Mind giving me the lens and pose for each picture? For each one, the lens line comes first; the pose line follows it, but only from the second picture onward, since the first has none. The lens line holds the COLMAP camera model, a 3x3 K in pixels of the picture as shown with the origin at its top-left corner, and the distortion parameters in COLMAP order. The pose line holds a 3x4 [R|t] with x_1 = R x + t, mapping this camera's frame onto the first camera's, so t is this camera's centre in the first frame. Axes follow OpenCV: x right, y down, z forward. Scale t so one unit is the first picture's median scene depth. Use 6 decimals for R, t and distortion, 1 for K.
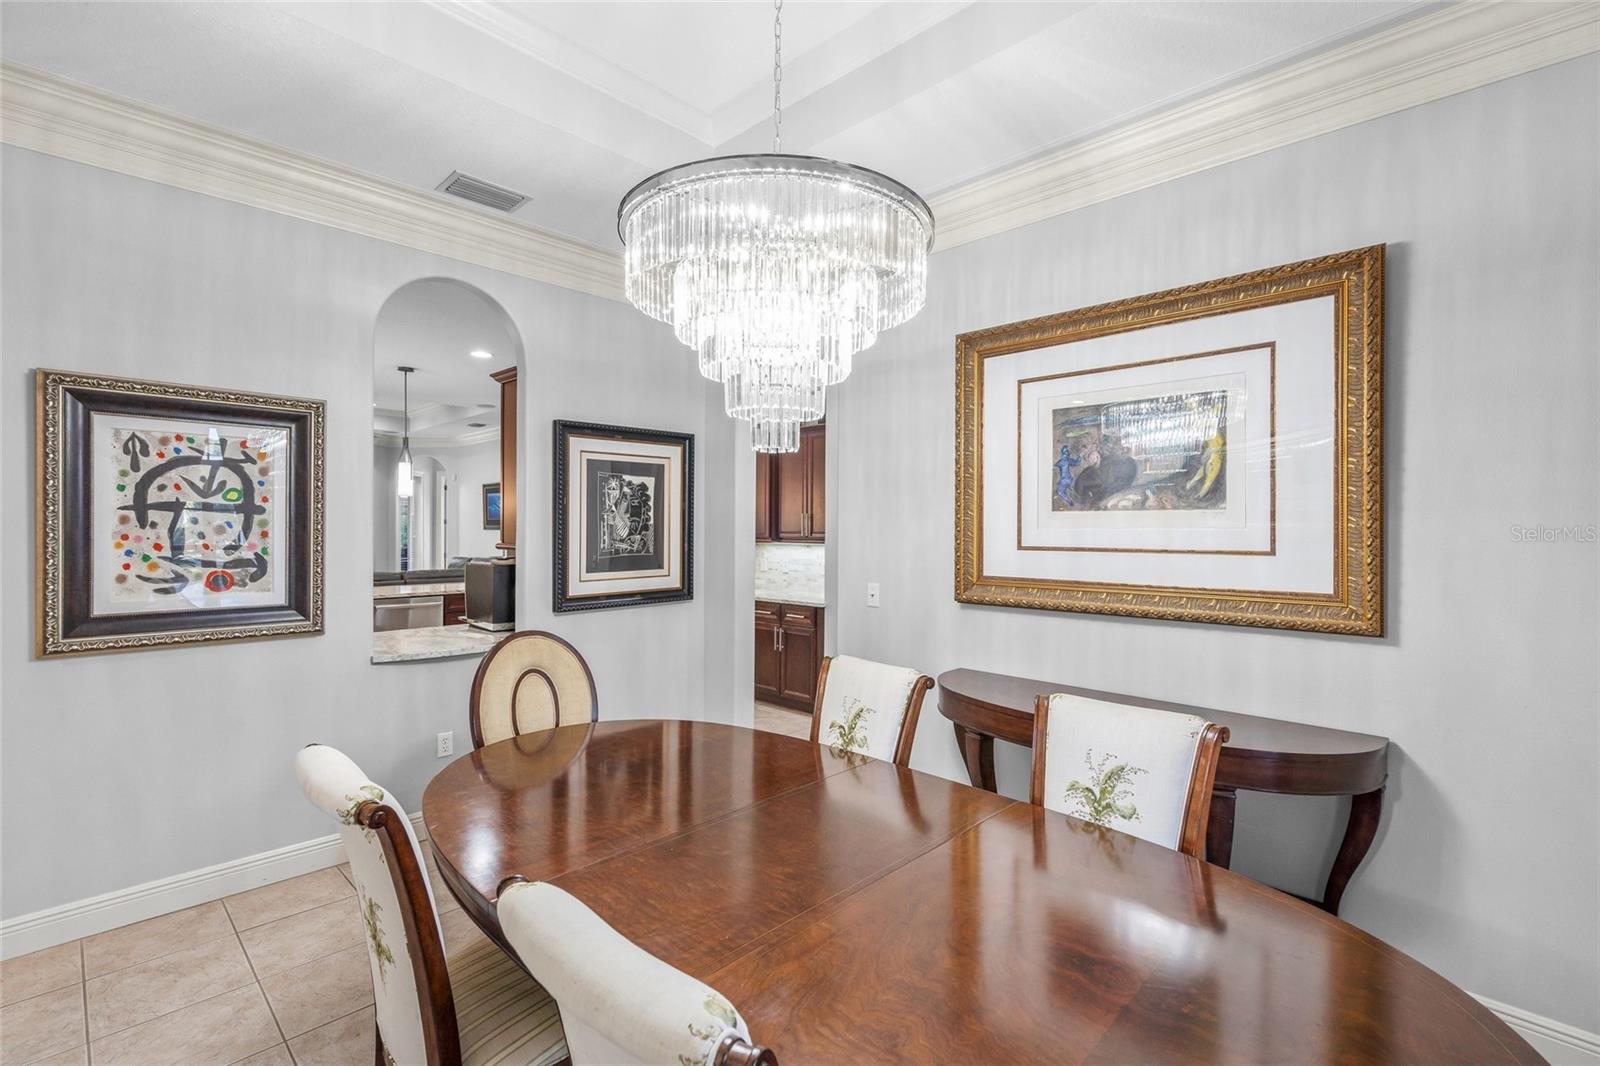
lens RADIAL K [[728.6, 0, 790.3], [0, 728.6, 531.7], [0, 0, 1]] dist [-0.002414, -0.001284]
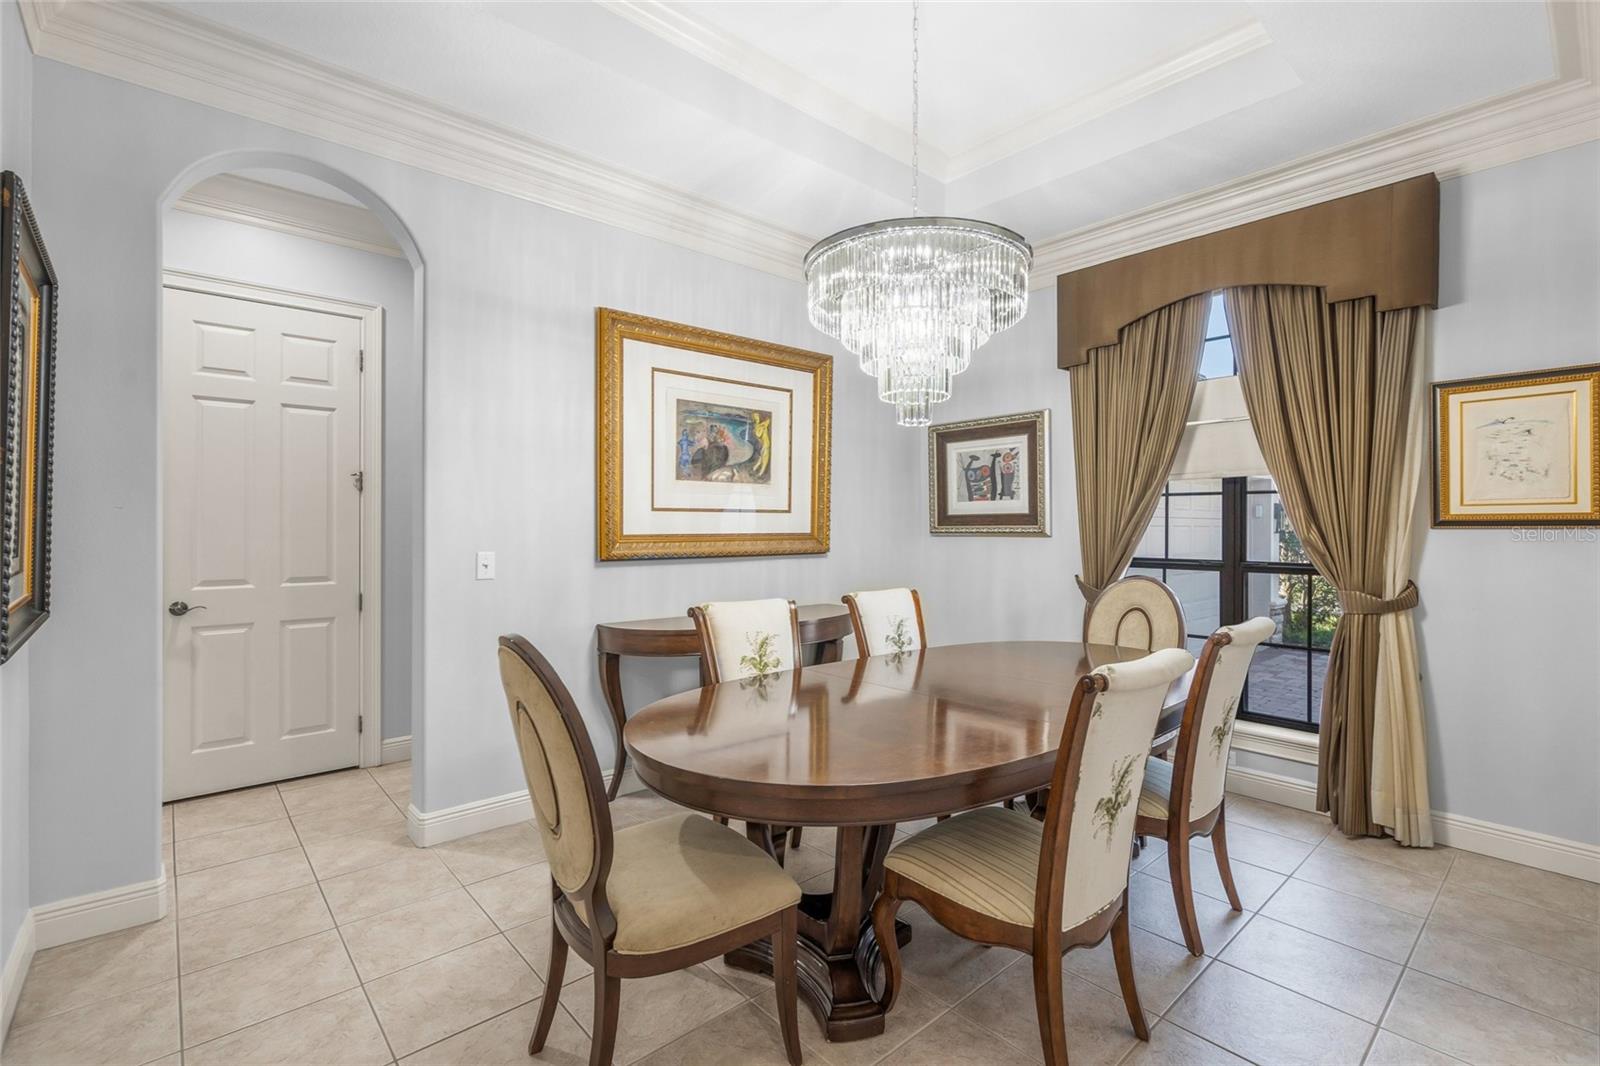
lens RADIAL K [[720.9, 0, 800.0], [0, 720.9, 533.0], [0, 0, 1]] dist [-0.020769, -0.000010]
pose [[0.076395, -0.012568, 0.996998, -0.883268], [0.005749, 0.999909, 0.012164, 0.050627], [-0.997061, 0.004803, 0.076461, 0.713974]]
